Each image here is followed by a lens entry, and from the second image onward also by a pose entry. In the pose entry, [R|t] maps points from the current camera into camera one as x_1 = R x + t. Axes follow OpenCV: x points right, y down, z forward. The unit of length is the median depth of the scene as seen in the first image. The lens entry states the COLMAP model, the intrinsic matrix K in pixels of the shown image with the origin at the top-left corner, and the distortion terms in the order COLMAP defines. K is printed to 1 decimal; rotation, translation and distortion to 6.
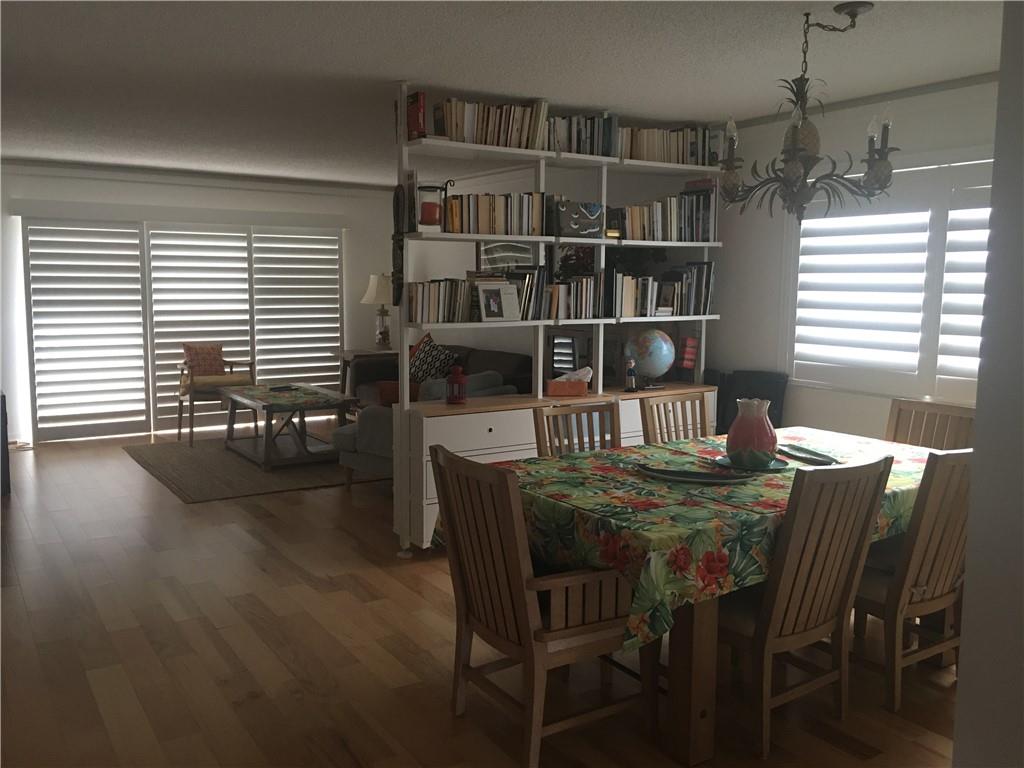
lens RADIAL K [[873.1, 0, 521.1], [0, 873.1, 366.1], [0, 0, 1]] dist [0.065715, -0.083270]
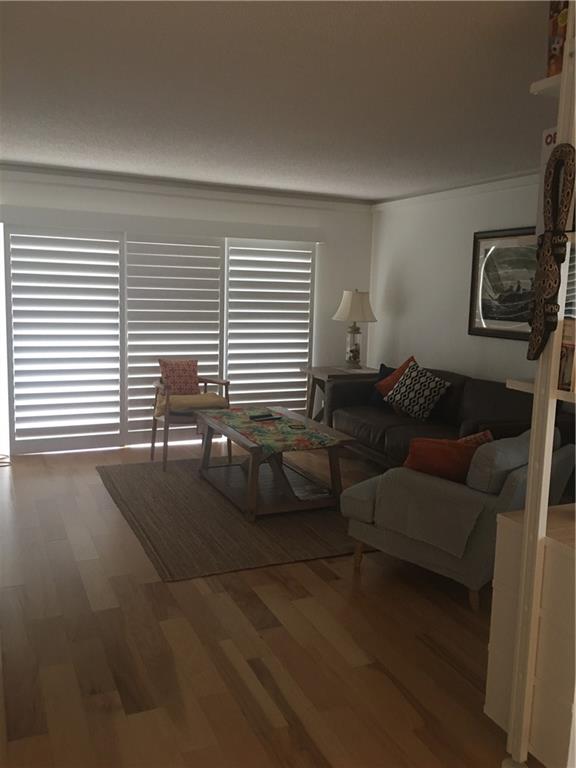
lens RADIAL K [[654.8, 0, 299.2], [0, 654.8, 370.8], [0, 0, 1]] dist [0.065715, -0.083270]
pose [[0.989510, 0.040471, -0.138678, -0.129448], [-0.037004, 0.998937, 0.027489, -0.037415], [0.139643, -0.022069, 0.989956, 0.303459]]
